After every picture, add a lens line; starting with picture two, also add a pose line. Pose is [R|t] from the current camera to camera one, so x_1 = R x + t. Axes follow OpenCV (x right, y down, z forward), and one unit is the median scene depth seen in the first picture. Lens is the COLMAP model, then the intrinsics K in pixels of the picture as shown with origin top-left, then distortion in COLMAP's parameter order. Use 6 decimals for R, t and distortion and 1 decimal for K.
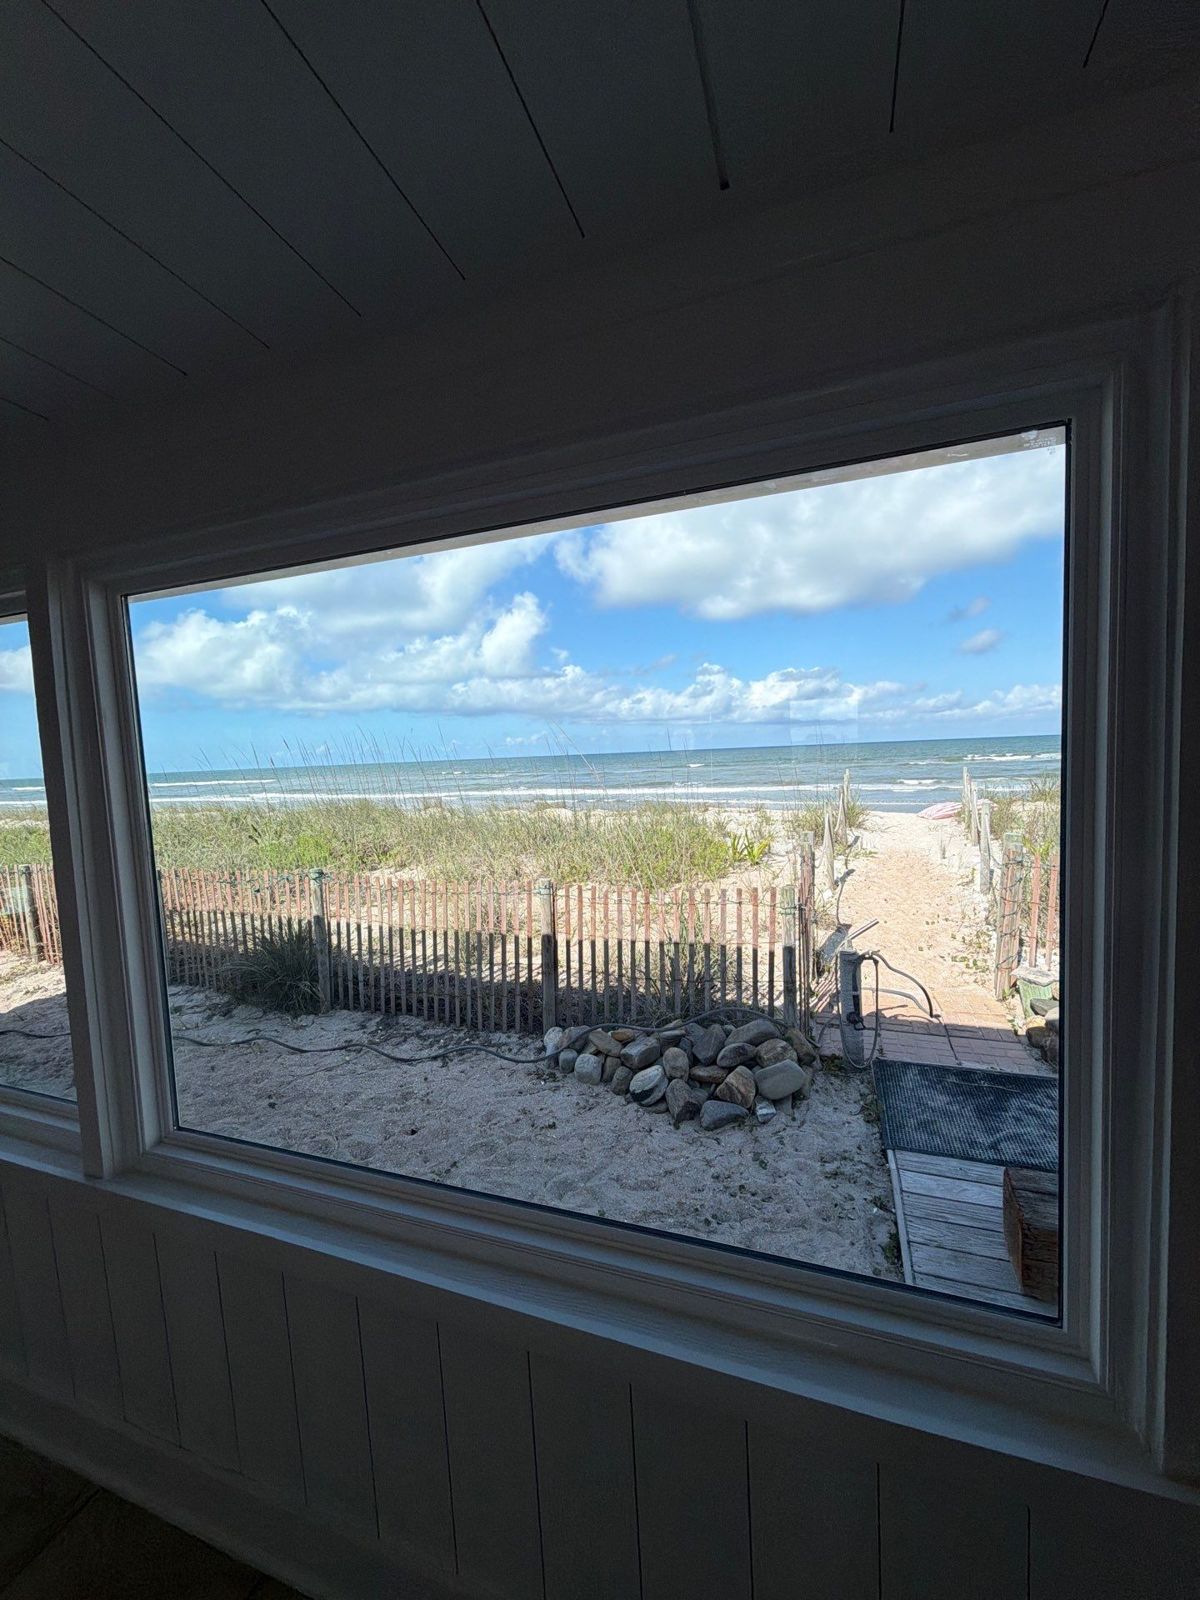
lens RADIAL K [[624.9, 0, 600.9], [0, 624.9, 795.6], [0, 0, 1]] dist [0.005938, -0.000244]
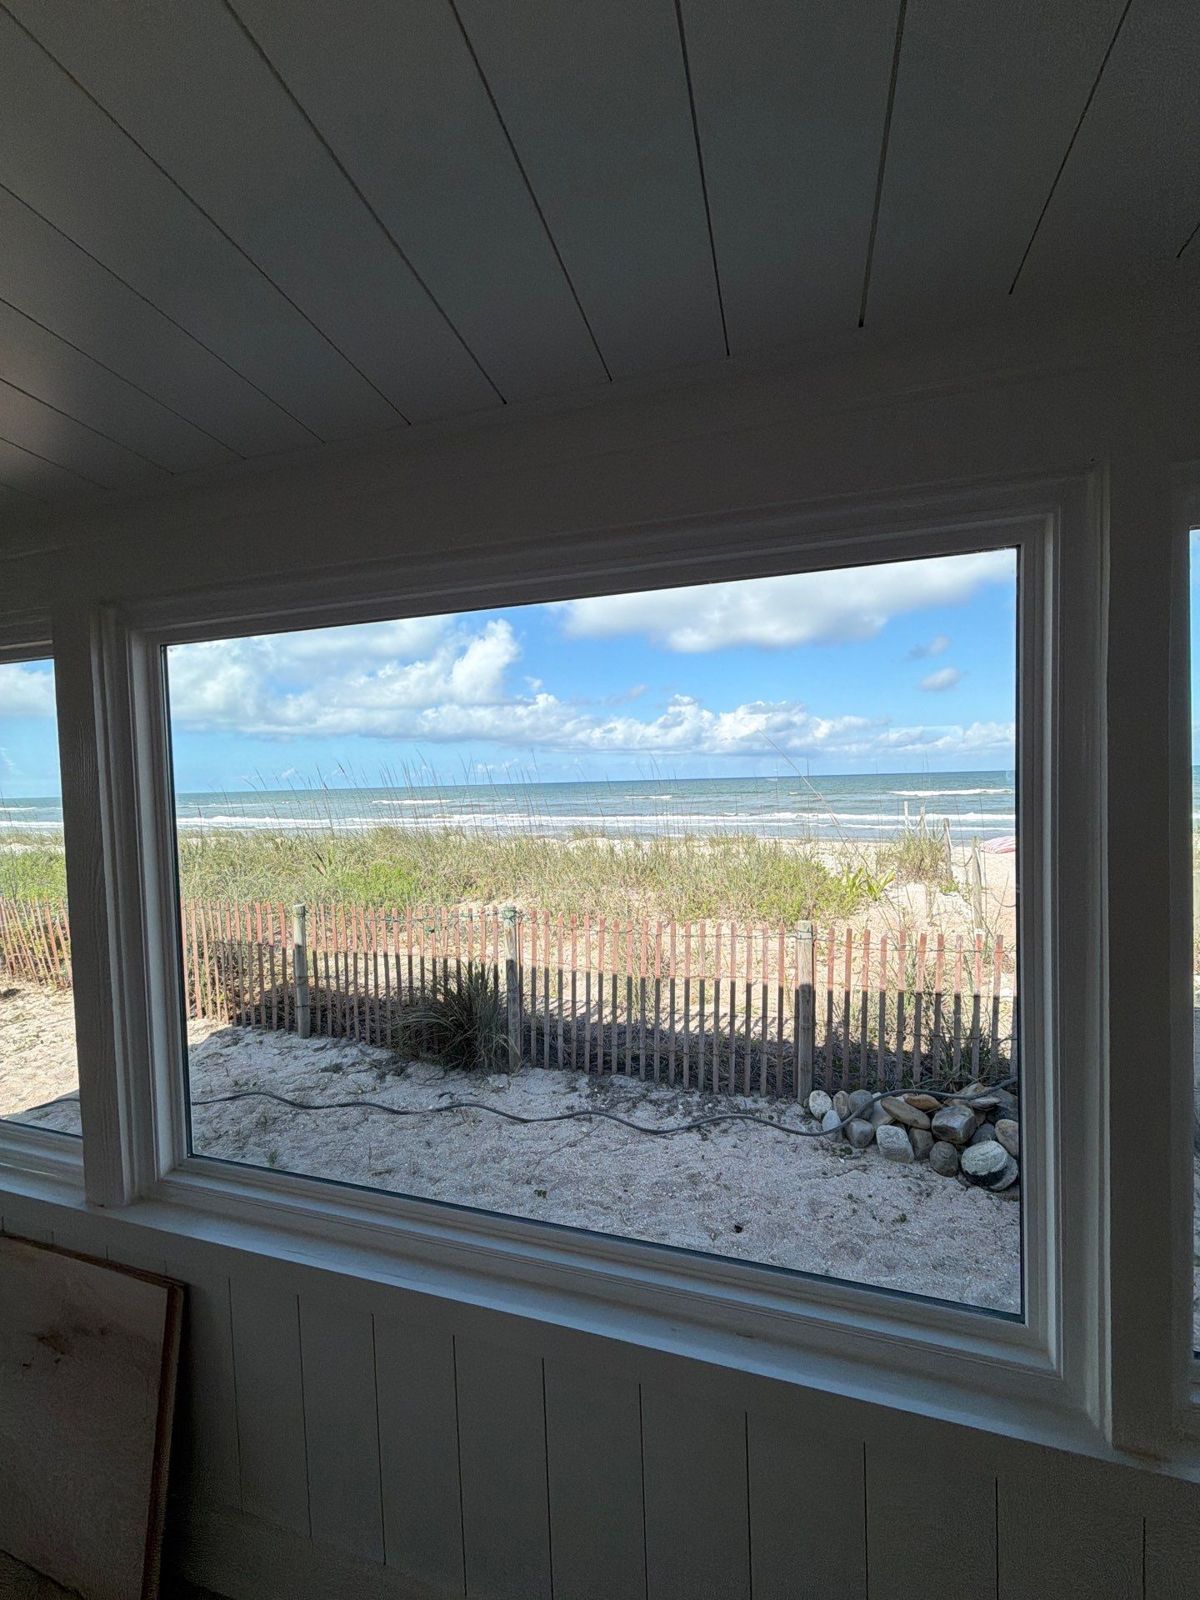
lens RADIAL K [[624.9, 0, 596.6], [0, 624.9, 809.7], [0, 0, 1]] dist [0.005938, -0.000244]
pose [[0.998814, 0.012536, 0.047044, -0.143916], [-0.011422, 0.999649, -0.023894, 0.001062], [-0.047327, 0.023328, 0.998607, 0.044966]]
